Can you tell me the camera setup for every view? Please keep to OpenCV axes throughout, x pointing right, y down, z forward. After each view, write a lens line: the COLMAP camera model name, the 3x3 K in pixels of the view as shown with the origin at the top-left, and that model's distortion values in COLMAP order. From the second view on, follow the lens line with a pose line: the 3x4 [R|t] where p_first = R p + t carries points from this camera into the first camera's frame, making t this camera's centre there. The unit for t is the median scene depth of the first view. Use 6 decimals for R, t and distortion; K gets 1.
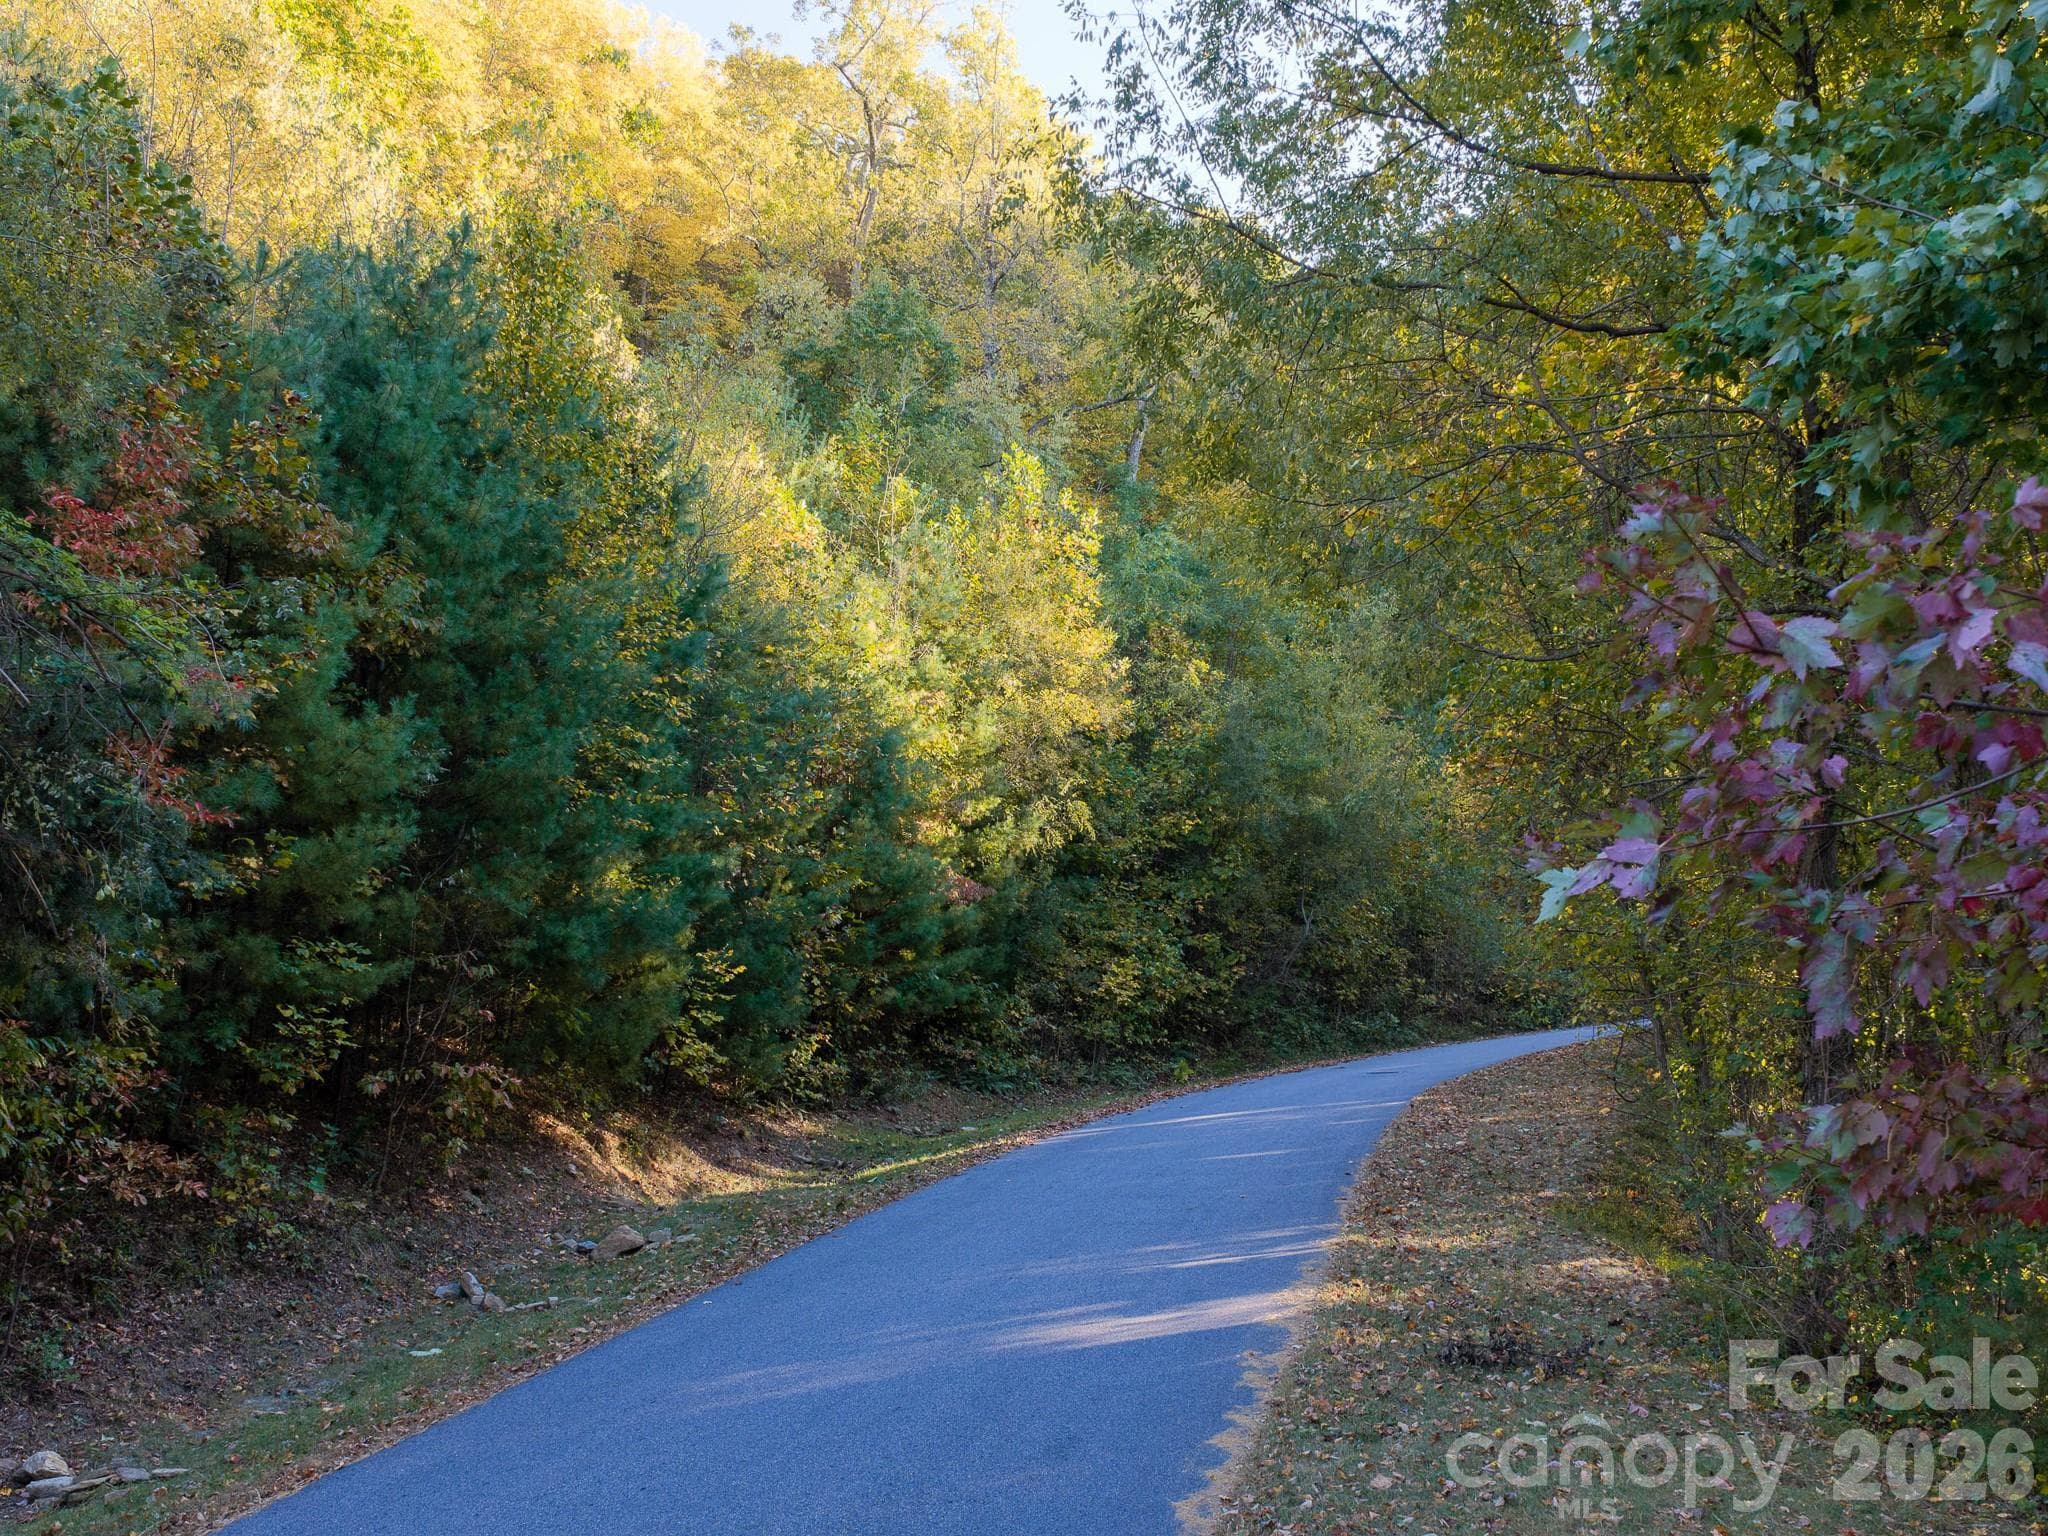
lens RADIAL K [[1892.2, 0, 1041.5], [0, 1892.2, 768.2], [0, 0, 1]] dist [0.003197, 0.000000]
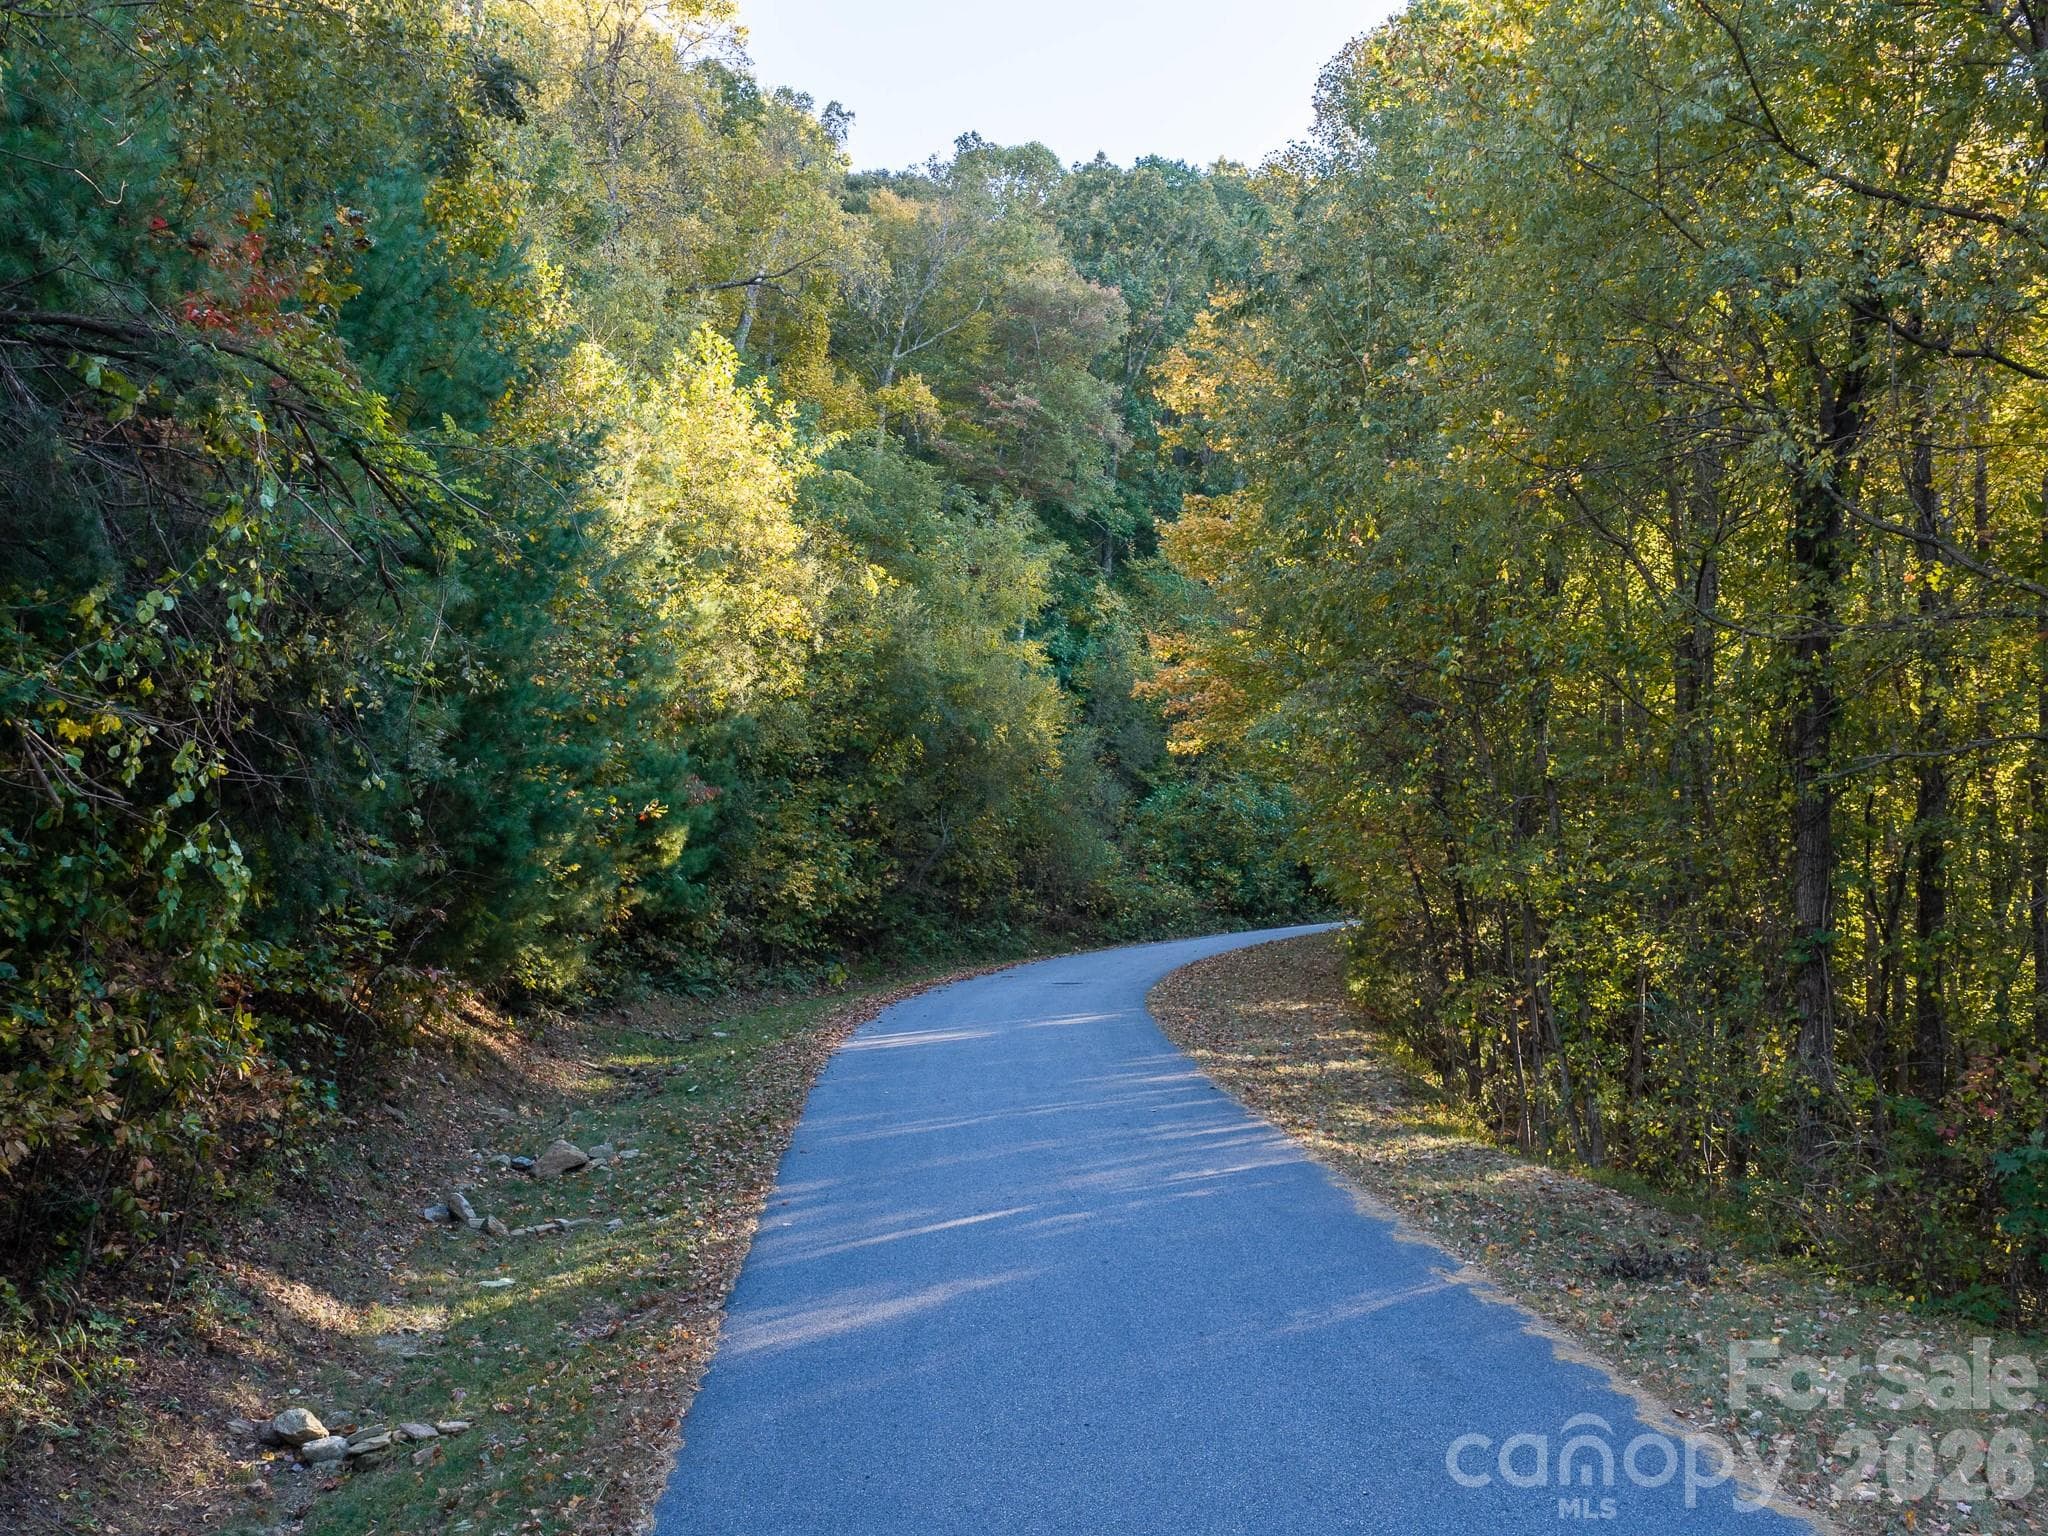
lens RADIAL K [[1892.2, 0, 1033.2], [0, 1892.2, 777.5], [0, 0, 1]] dist [0.003197, 0.000000]
pose [[0.960960, 0.049605, 0.272203, -0.110256], [-0.065180, 0.996696, 0.048471, 0.000645], [-0.268899, -0.064321, 0.961018, 0.019728]]
